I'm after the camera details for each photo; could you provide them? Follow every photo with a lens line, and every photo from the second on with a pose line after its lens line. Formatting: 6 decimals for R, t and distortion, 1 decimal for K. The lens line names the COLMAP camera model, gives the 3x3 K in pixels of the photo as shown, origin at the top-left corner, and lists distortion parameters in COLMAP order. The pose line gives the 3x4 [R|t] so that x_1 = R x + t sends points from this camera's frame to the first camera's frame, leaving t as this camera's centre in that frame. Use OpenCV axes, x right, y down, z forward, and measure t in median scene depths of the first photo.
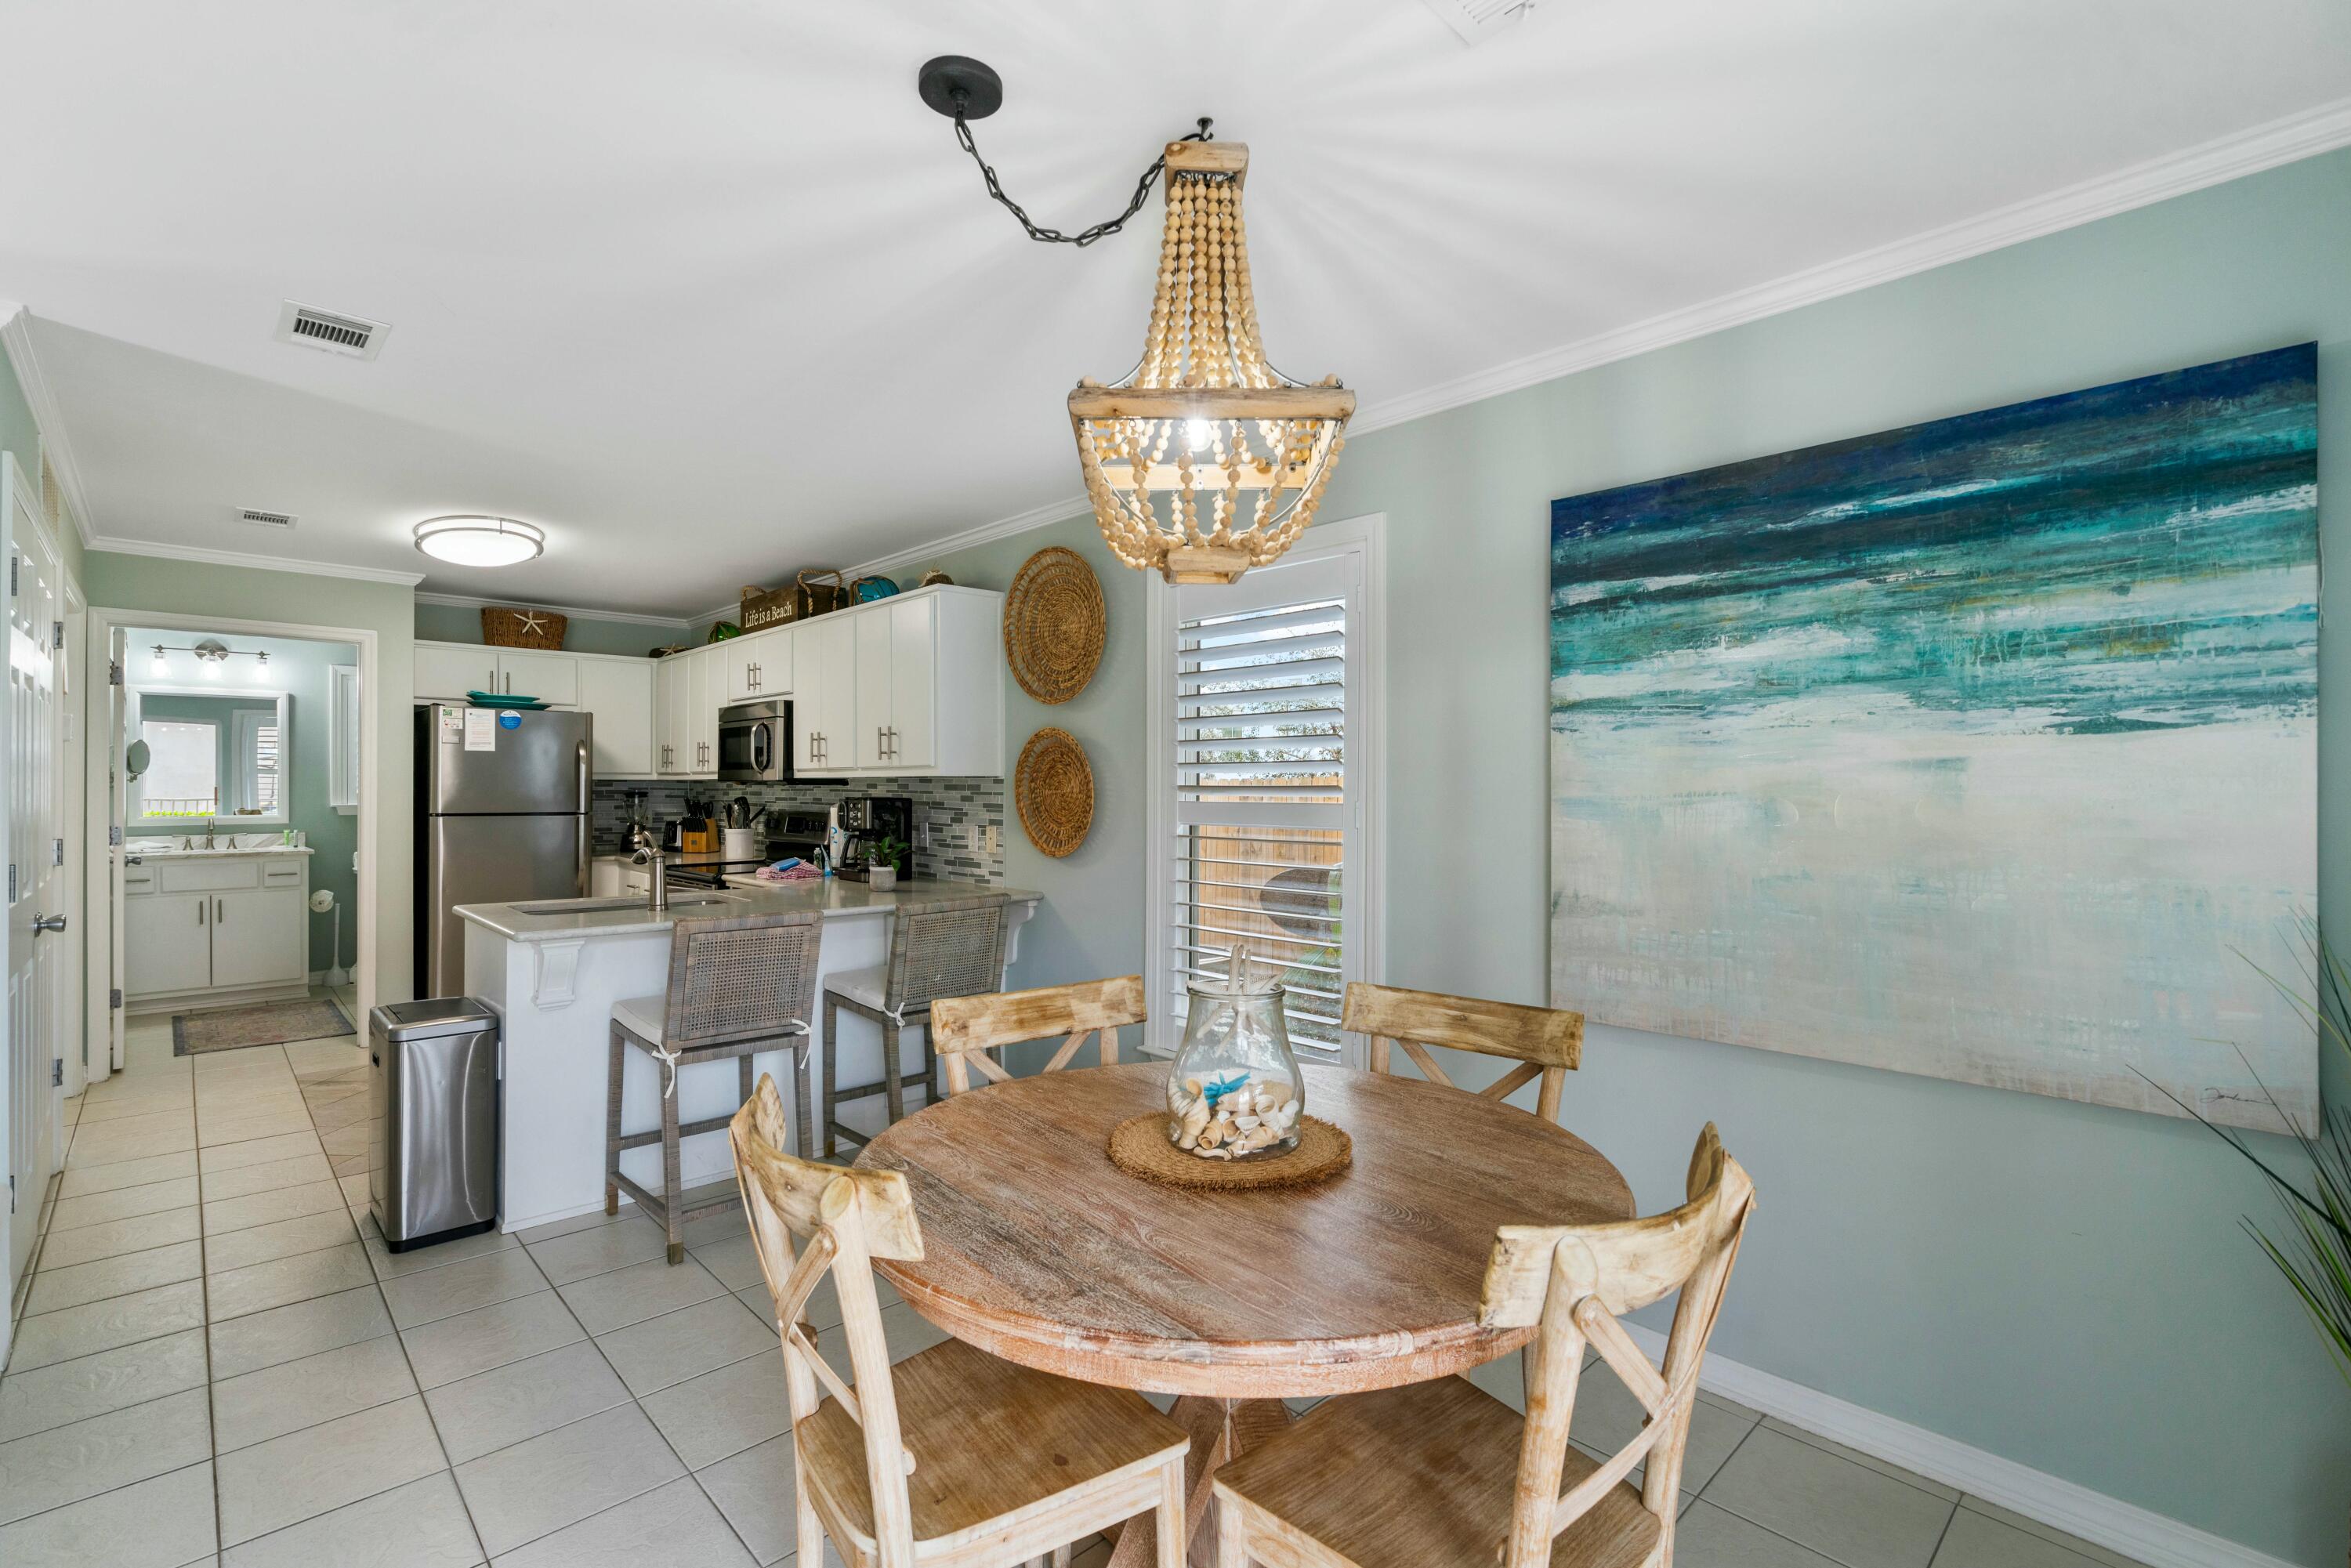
lens RADIAL K [[1055.5, 0, 1141.5], [0, 1055.5, 784.4], [0, 0, 1]] dist [0.000184, -0.000095]
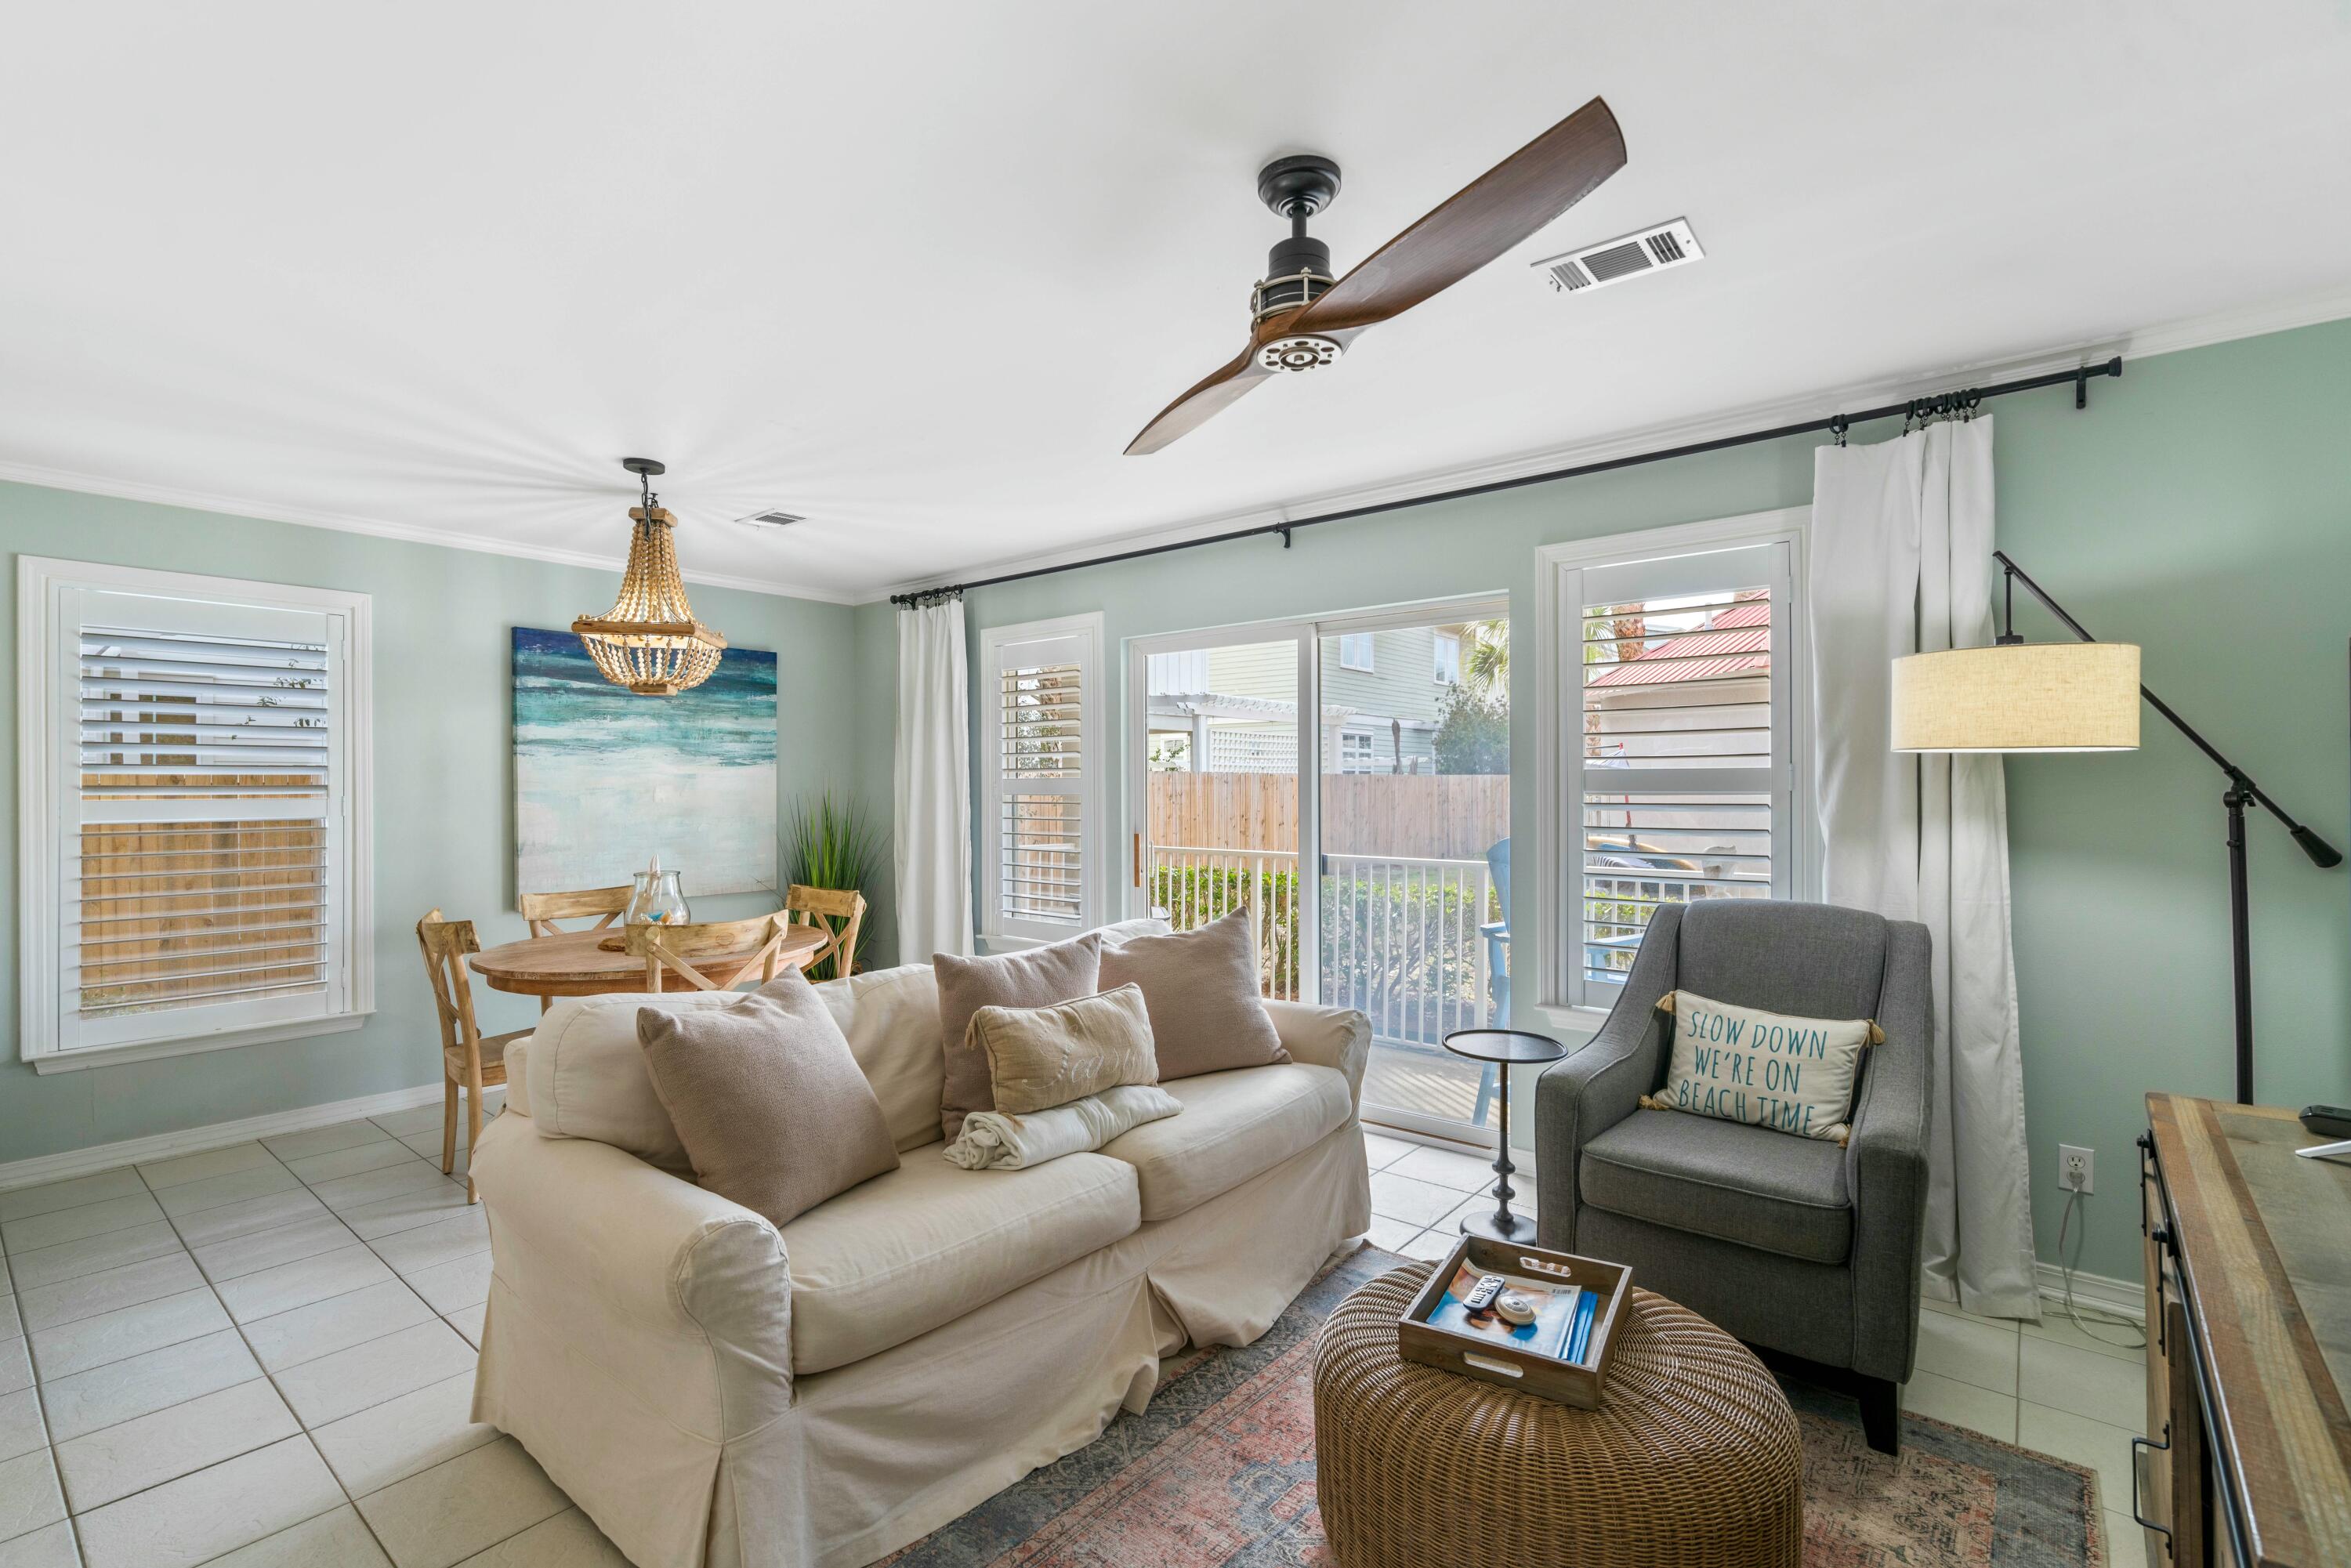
lens RADIAL K [[1074.6, 0, 1164.5], [0, 1074.6, 789.2], [0, 0, 1]] dist [-0.000225, 0.000395]
pose [[-0.126235, -0.001281, 0.992000, -1.662953], [0.002699, 0.999995, 0.001635, 0.009264], [-0.991997, 0.002884, -0.126231, 0.139002]]
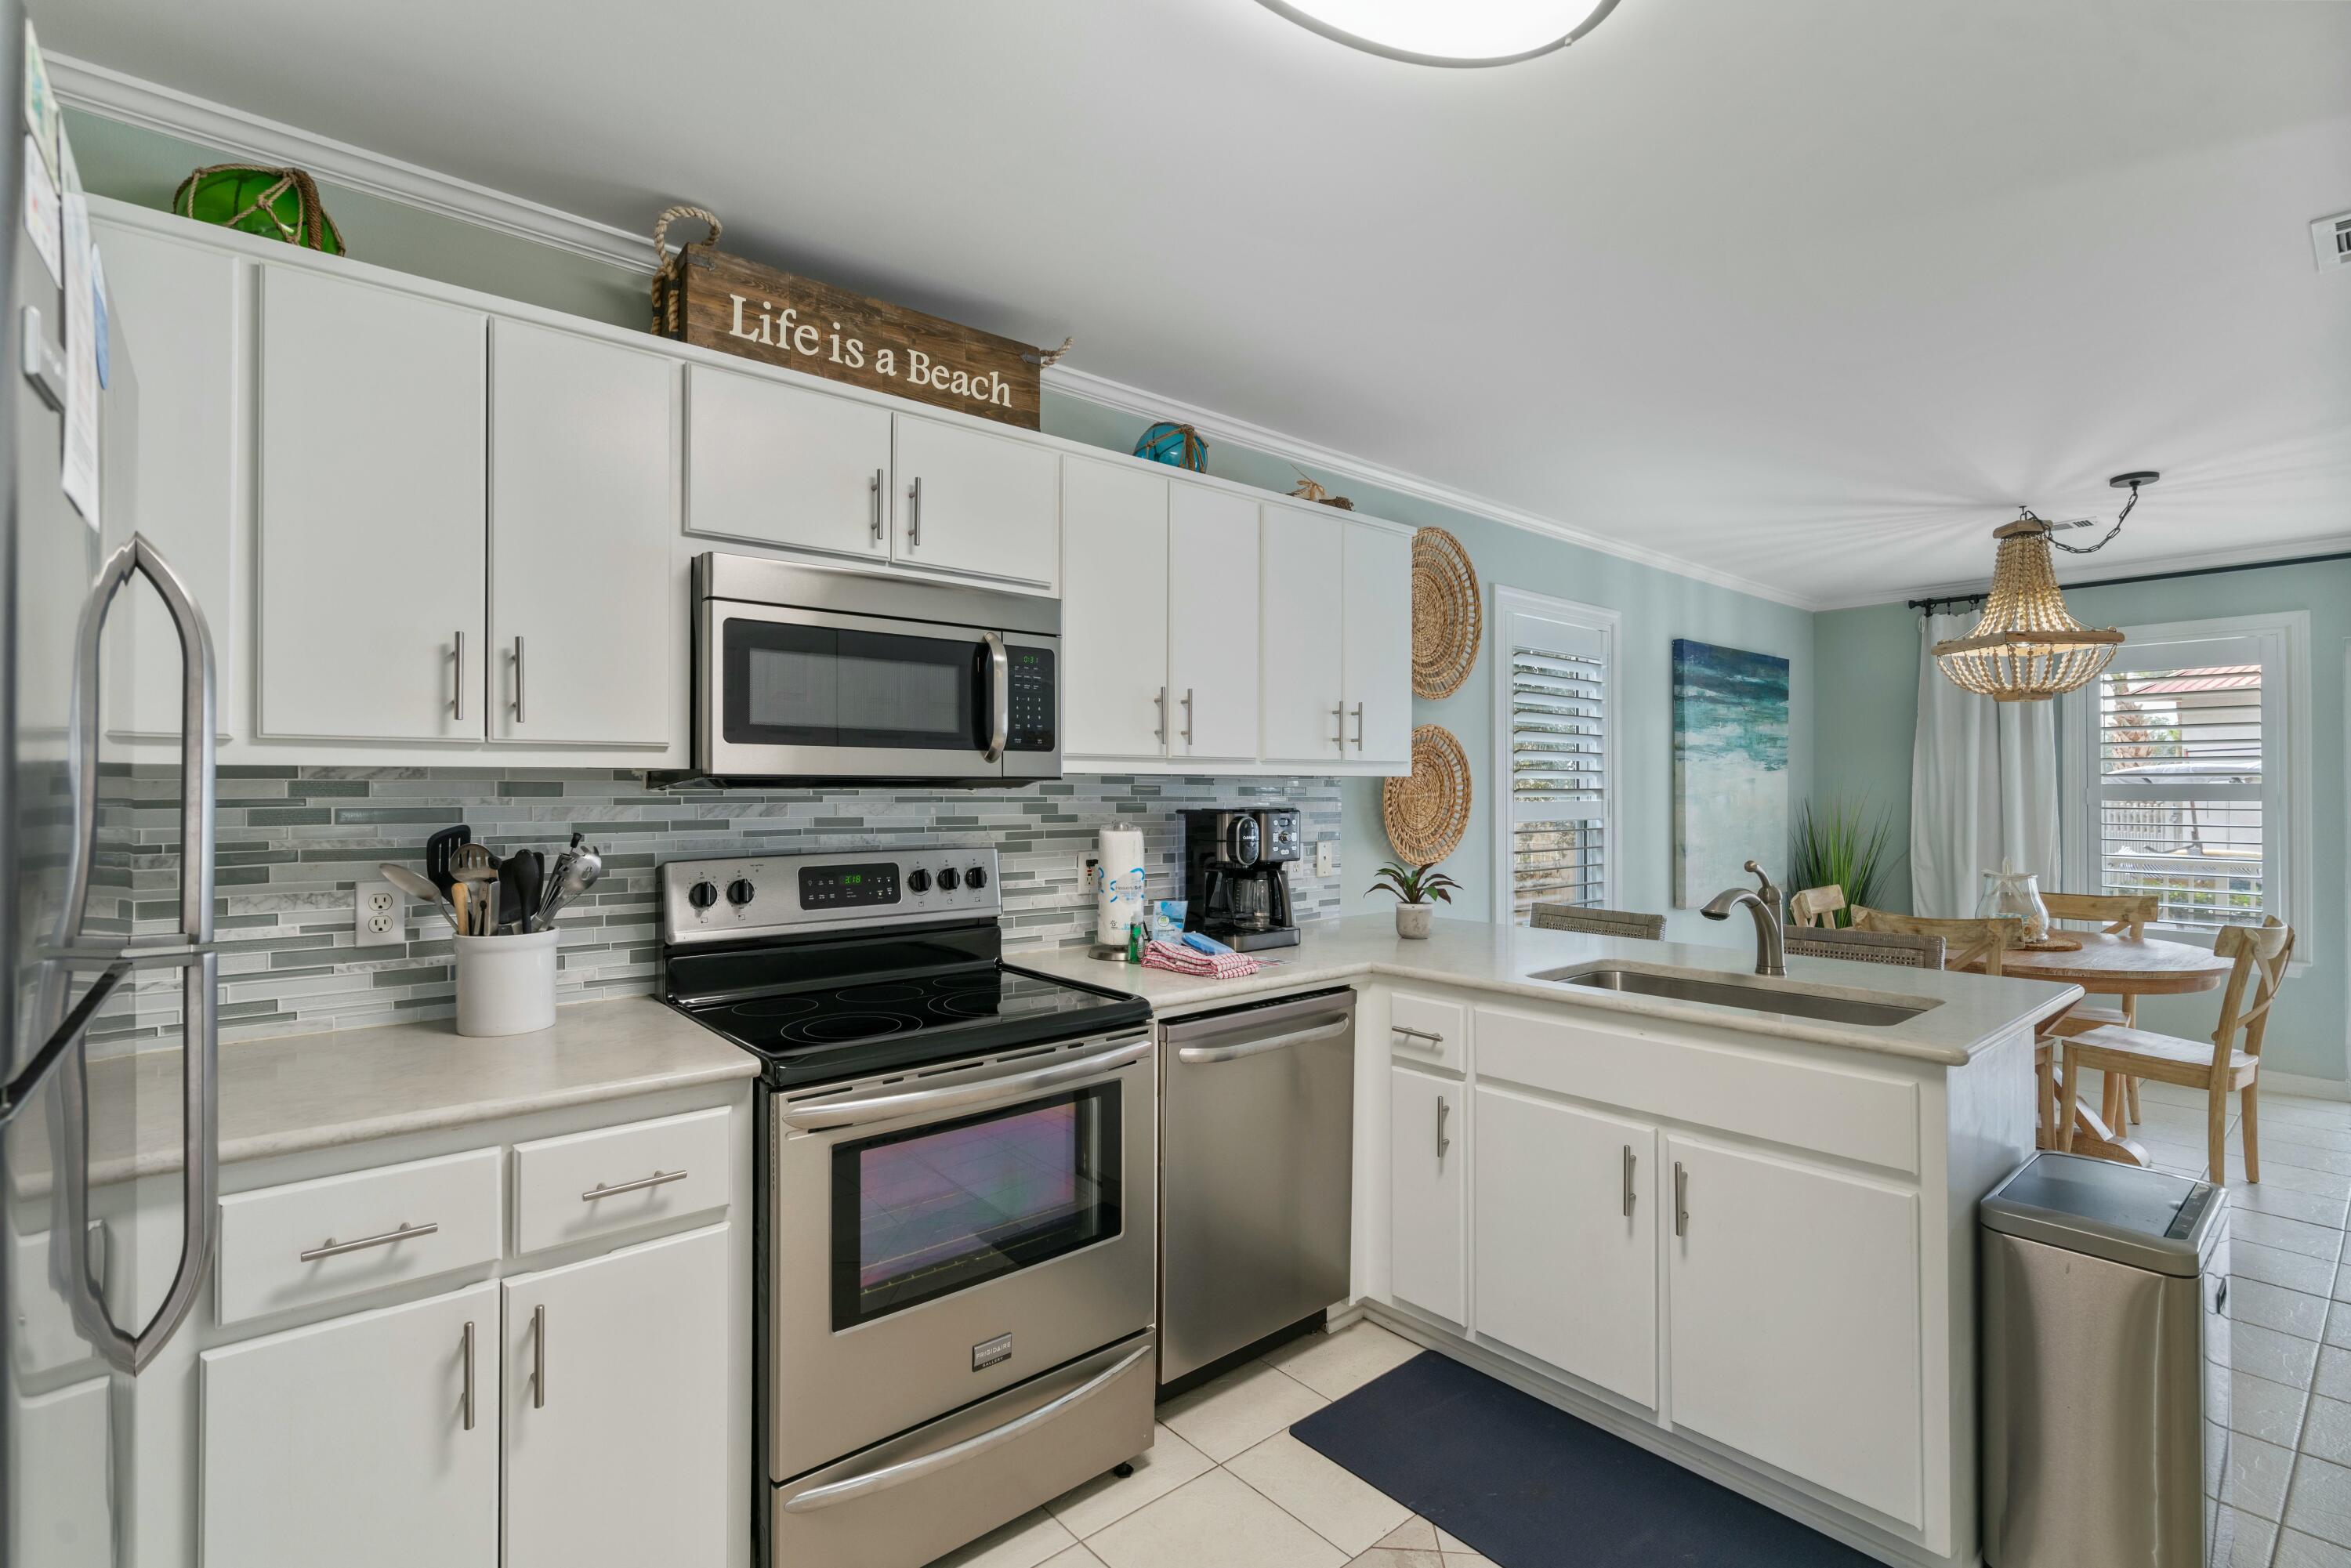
lens RADIAL K [[1074.6, 0, 1164.5], [0, 1074.6, 789.2], [0, 0, 1]] dist [-0.000225, 0.000395]
pose [[0.041941, 0.002174, 0.999118, -1.679856], [0.001631, 0.999996, -0.002244, 0.005359], [-0.999119, 0.001724, 0.041937, 1.958747]]
